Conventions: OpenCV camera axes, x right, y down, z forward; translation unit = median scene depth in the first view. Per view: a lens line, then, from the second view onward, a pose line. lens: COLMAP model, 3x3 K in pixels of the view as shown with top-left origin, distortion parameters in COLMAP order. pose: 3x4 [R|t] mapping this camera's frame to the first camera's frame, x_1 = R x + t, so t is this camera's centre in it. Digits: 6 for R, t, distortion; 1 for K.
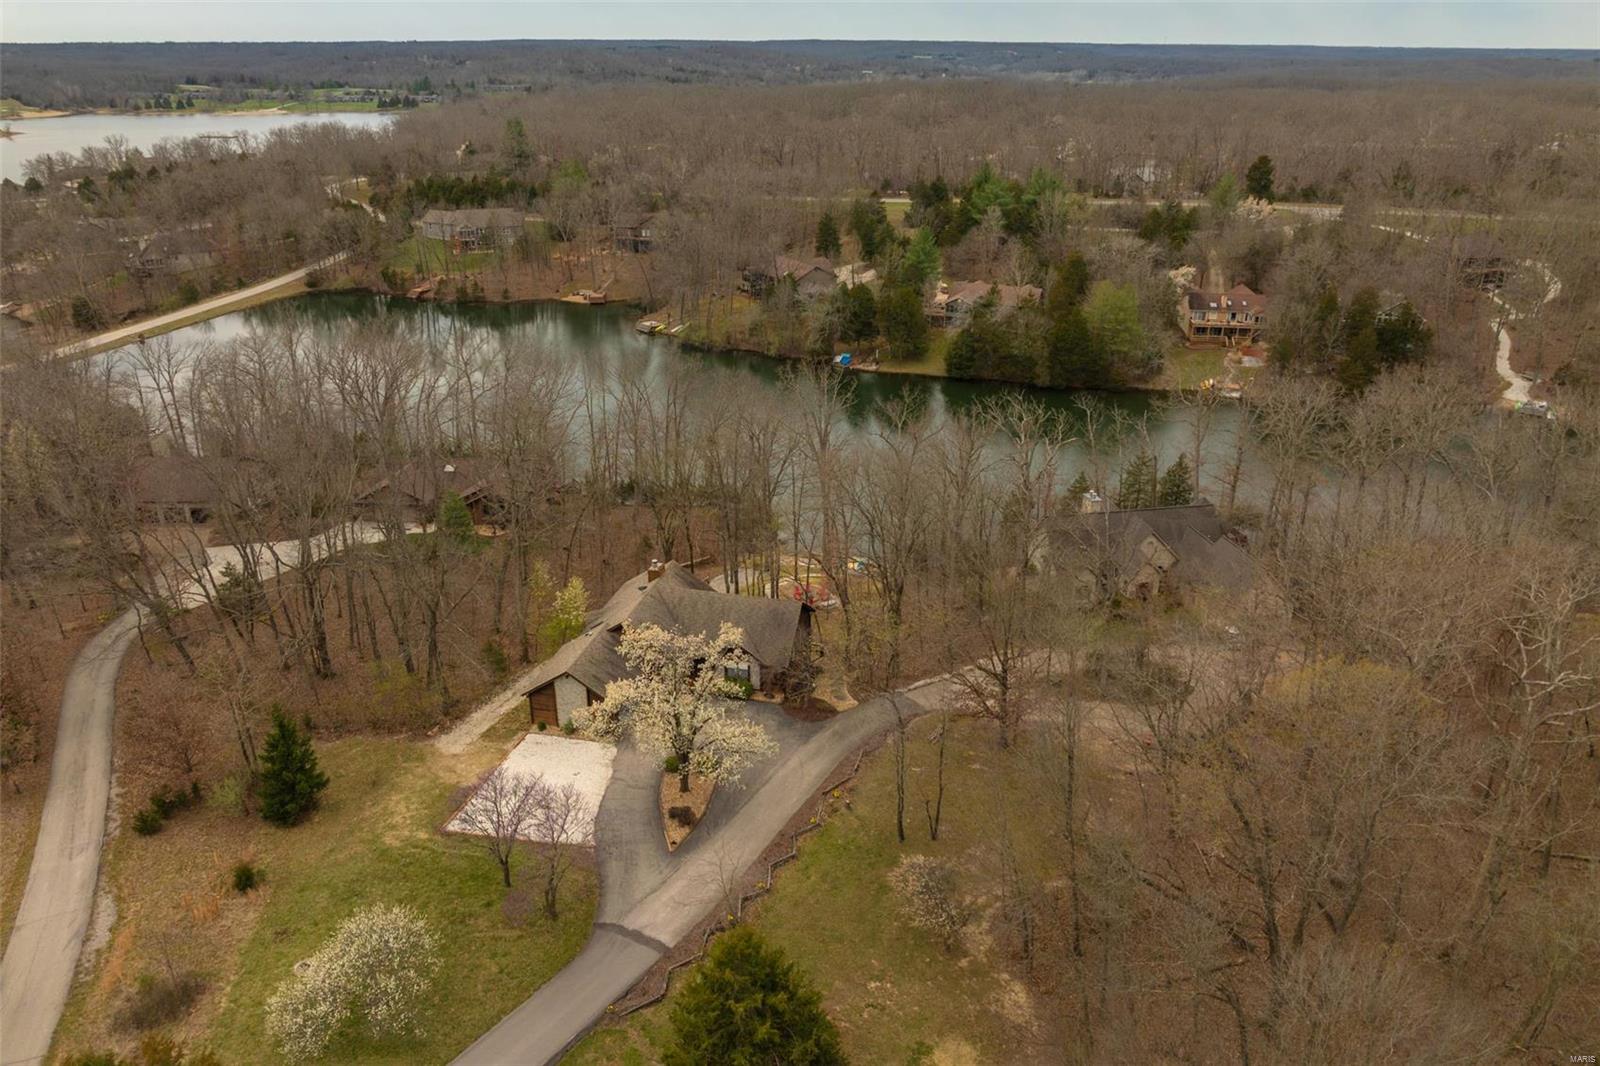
lens RADIAL K [[1160.8, 0, 800.0], [0, 1160.8, 533.0], [0, 0, 1]] dist [-0.056492, -0.005047]
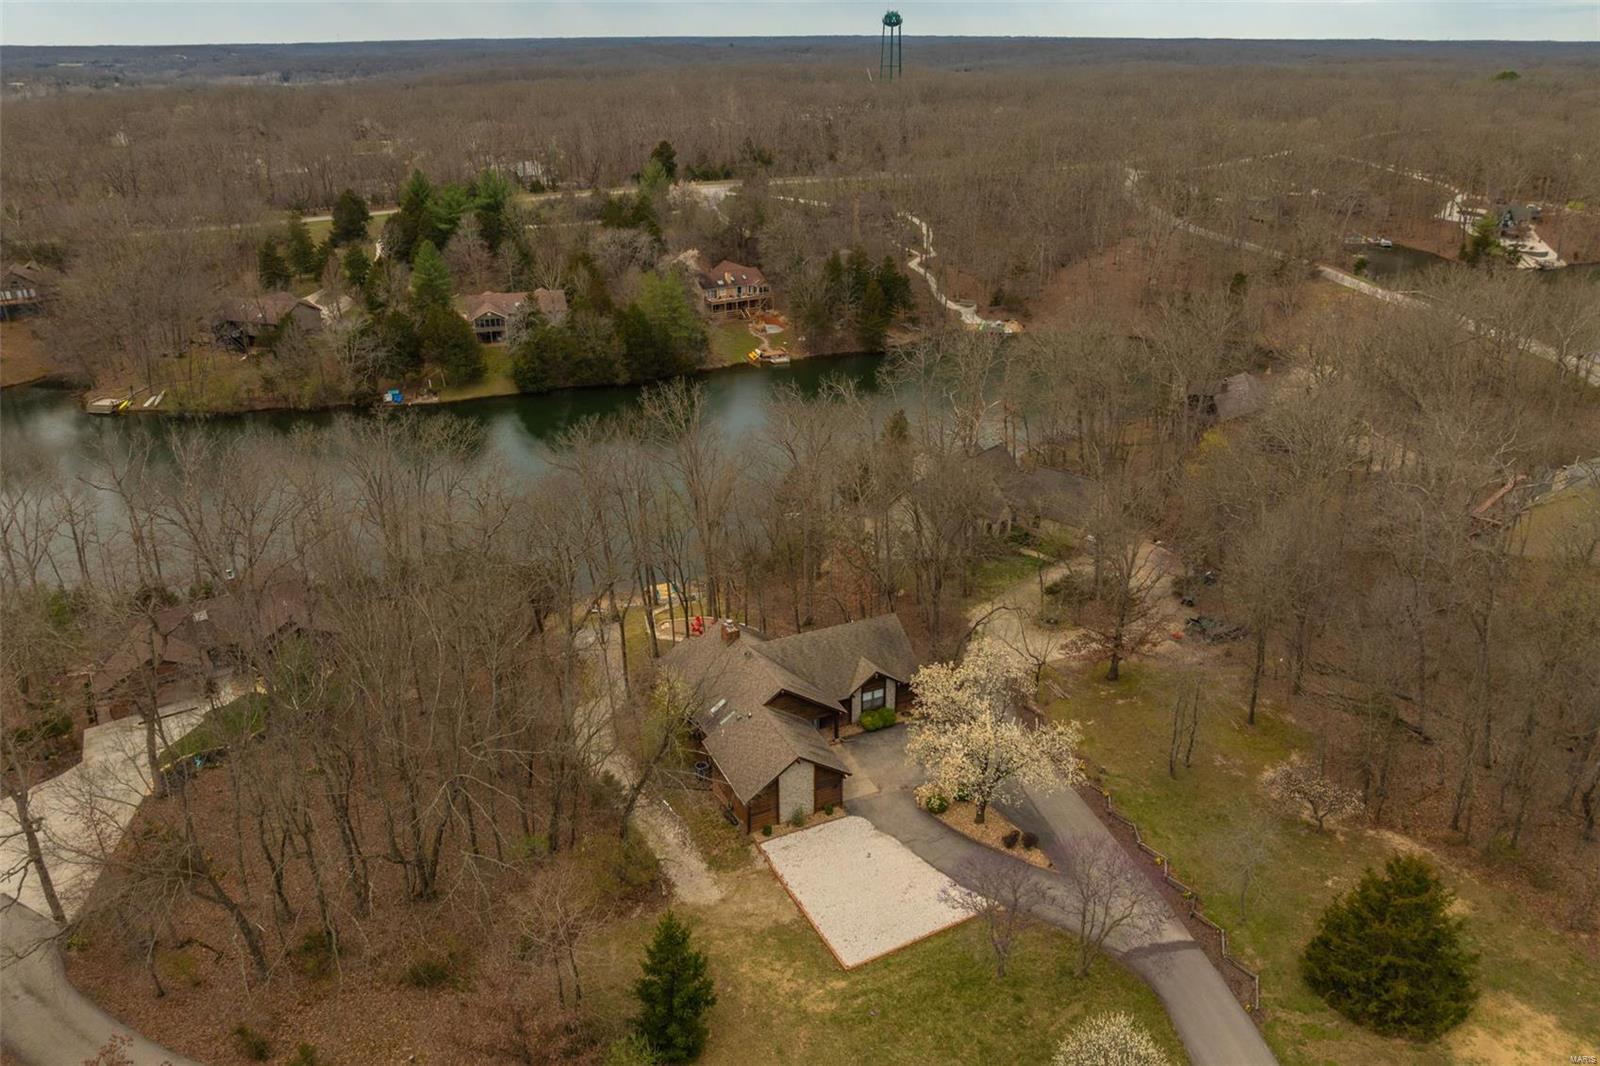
lens RADIAL K [[1160.8, 0, 800.0], [0, 1160.8, 533.0], [0, 0, 1]] dist [-0.056492, -0.005047]
pose [[0.776505, -0.247728, 0.579371, -0.261158], [0.246231, 0.965660, 0.082886, -0.045306], [-0.580009, 0.078298, 0.810838, 0.108050]]
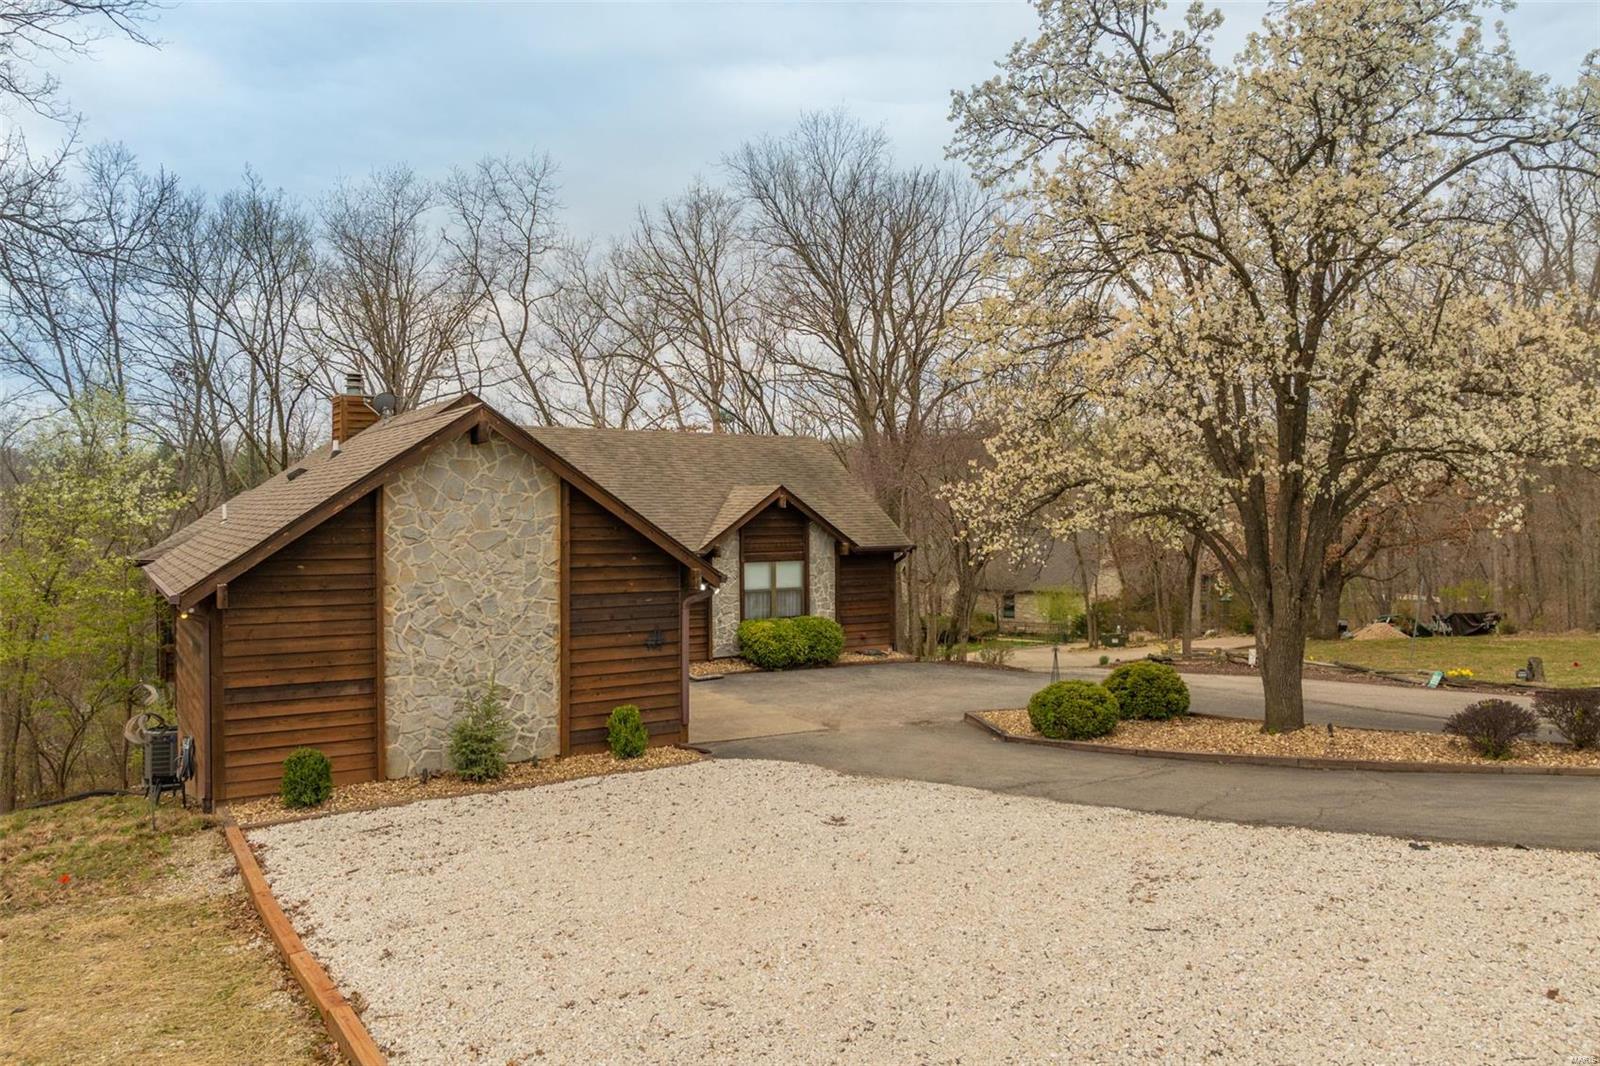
lens RADIAL K [[1160.8, 0, 800.0], [0, 1160.8, 533.0], [0, 0, 1]] dist [-0.056492, -0.005047]
pose [[0.676594, -0.016745, 0.736165, -0.119245], [0.292403, 0.923650, -0.247732, 0.078419], [-0.675811, 0.382871, 0.629833, 0.335108]]
